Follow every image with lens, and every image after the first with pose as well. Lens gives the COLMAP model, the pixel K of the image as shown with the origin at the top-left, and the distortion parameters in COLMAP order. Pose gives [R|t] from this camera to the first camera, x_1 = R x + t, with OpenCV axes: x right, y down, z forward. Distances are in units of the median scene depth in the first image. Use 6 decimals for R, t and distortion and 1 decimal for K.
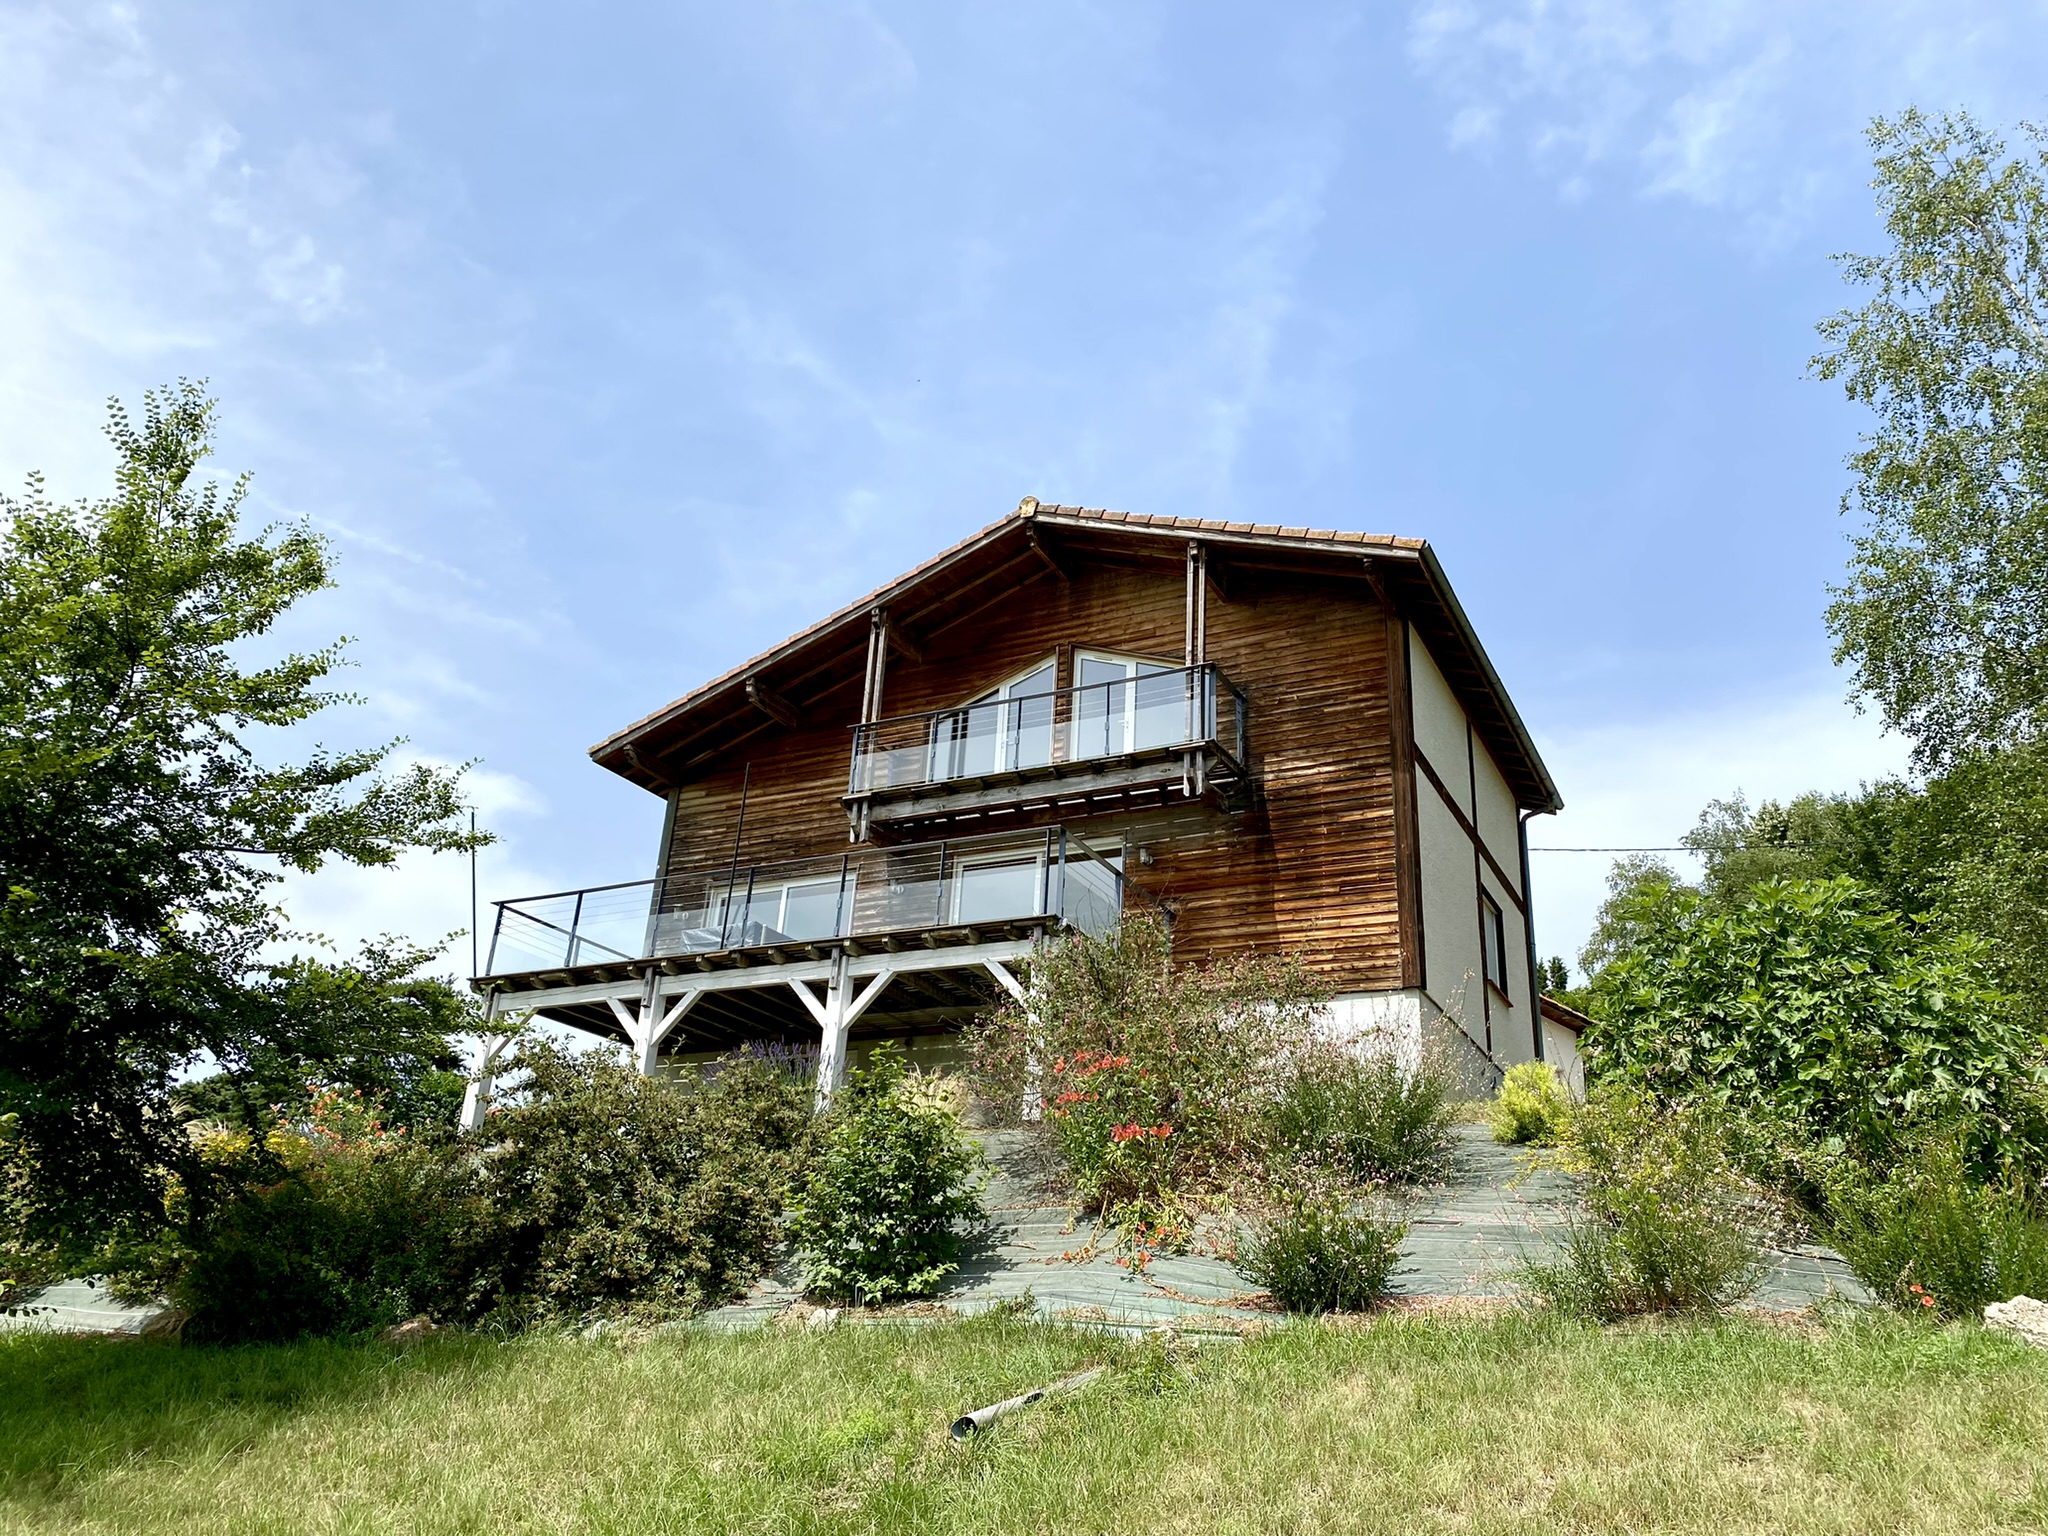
lens RADIAL K [[1624.1, 0, 1103.2], [0, 1624.1, 767.5], [0, 0, 1]] dist [0.000603, -0.056677]
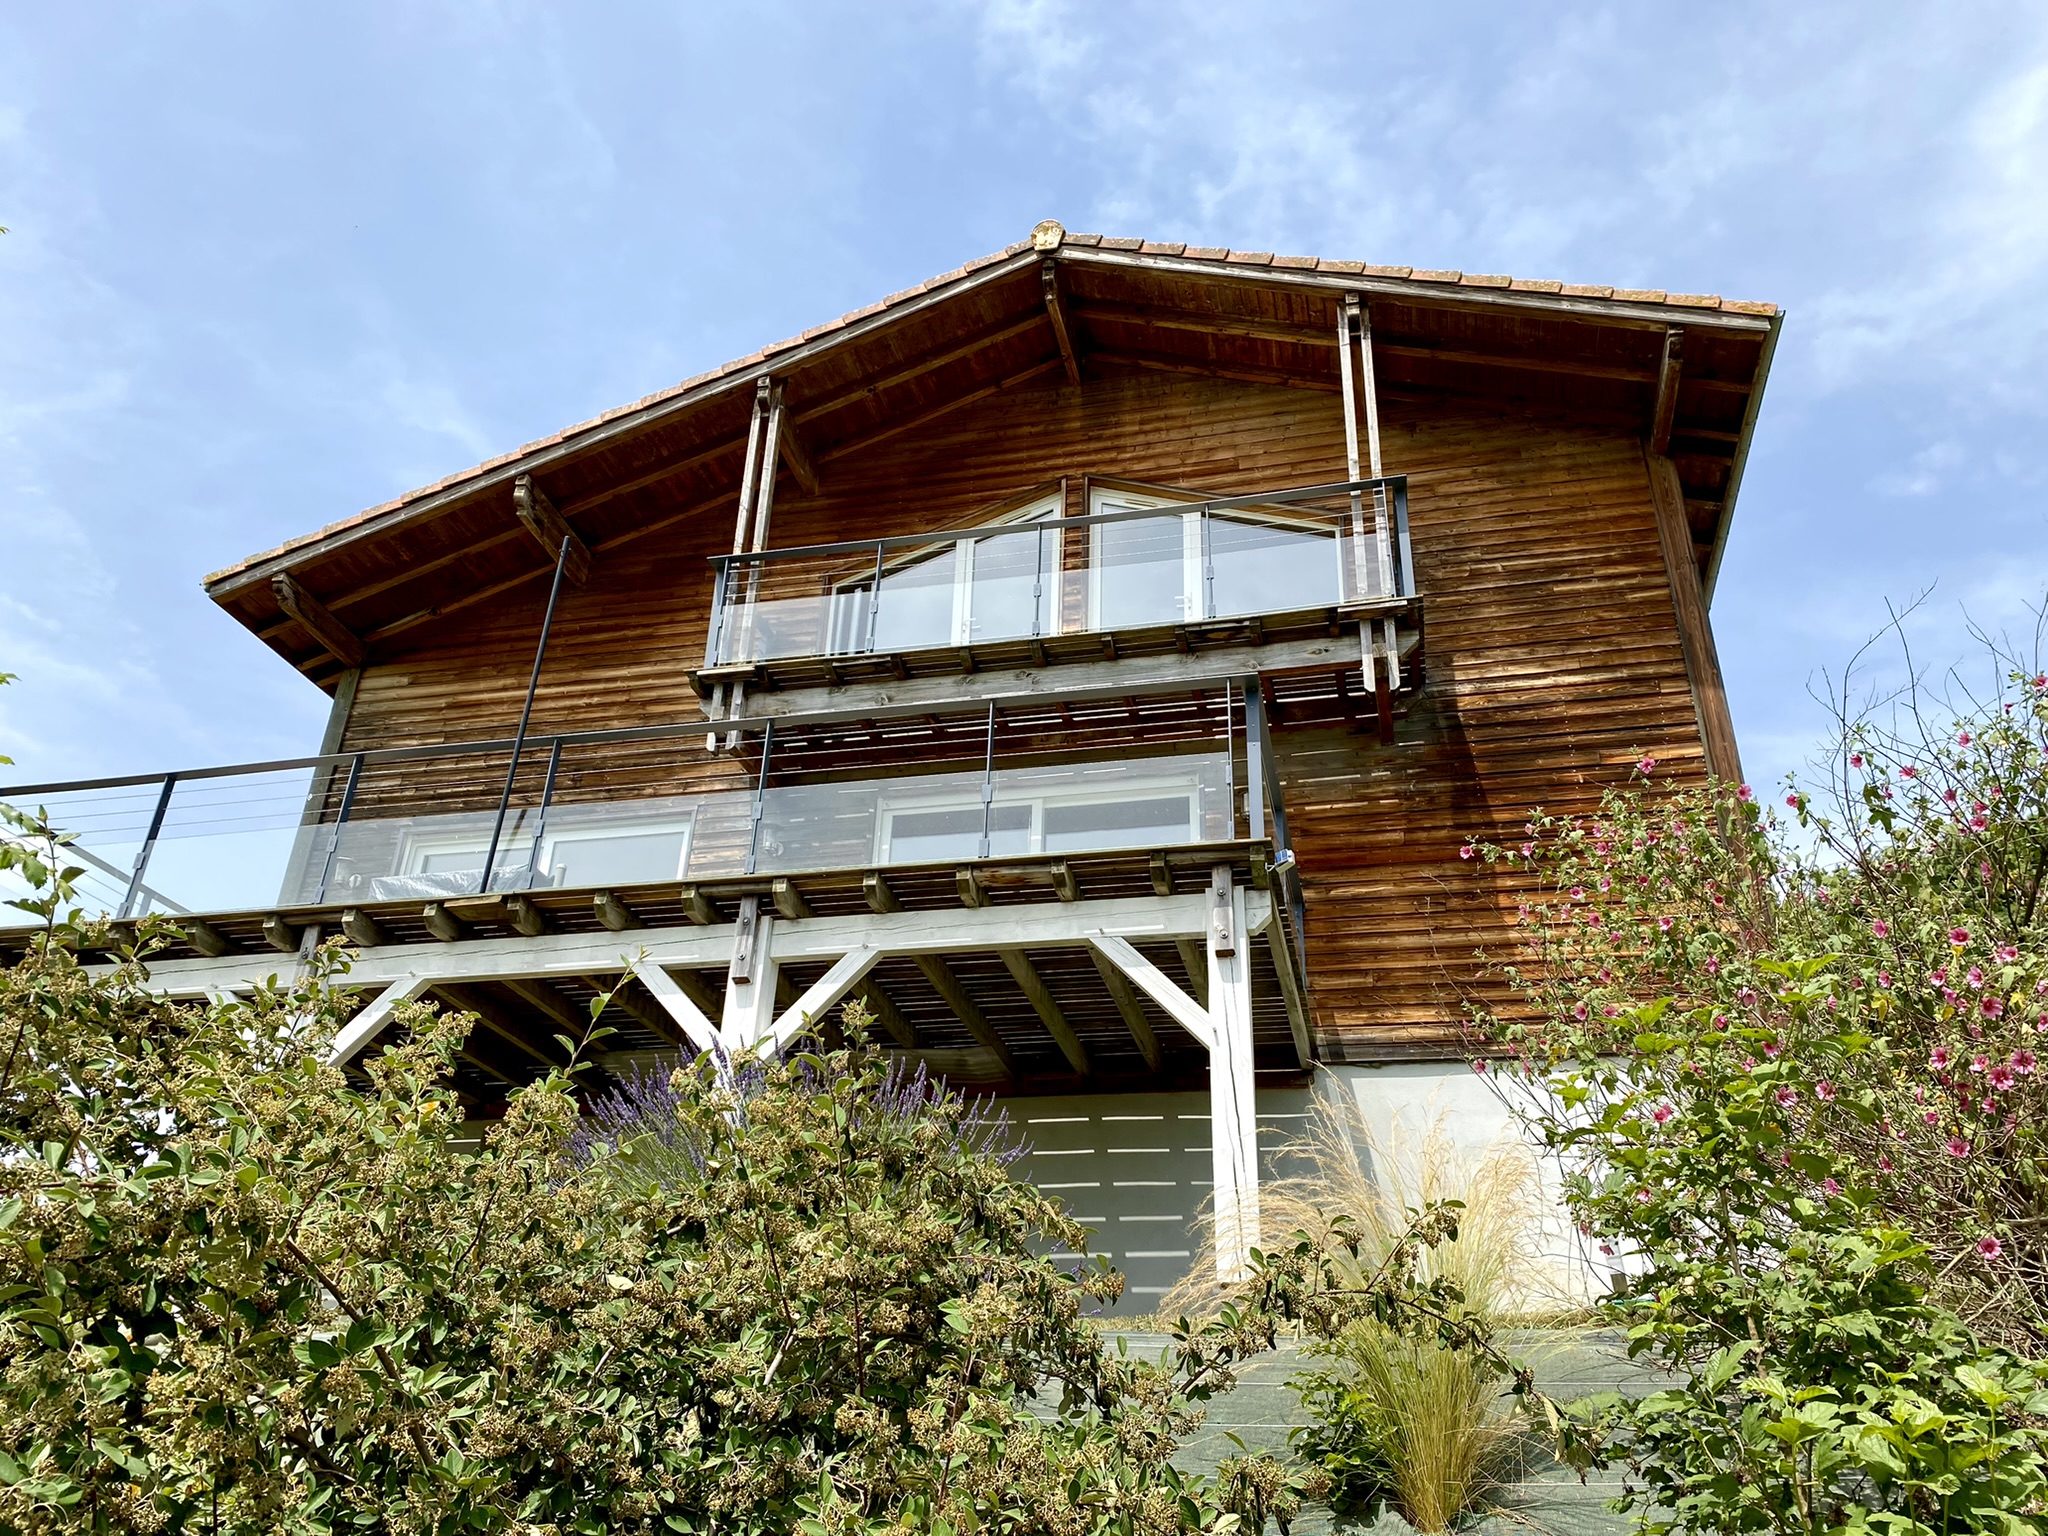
lens RADIAL K [[1624.1, 0, 1103.2], [0, 1624.1, 767.5], [0, 0, 1]] dist [0.000603, -0.056677]
pose [[0.972365, 0.088367, 0.216096, -0.149749], [-0.070738, 0.993605, -0.088012, 0.094773], [-0.222491, 0.070294, 0.972397, 0.452683]]
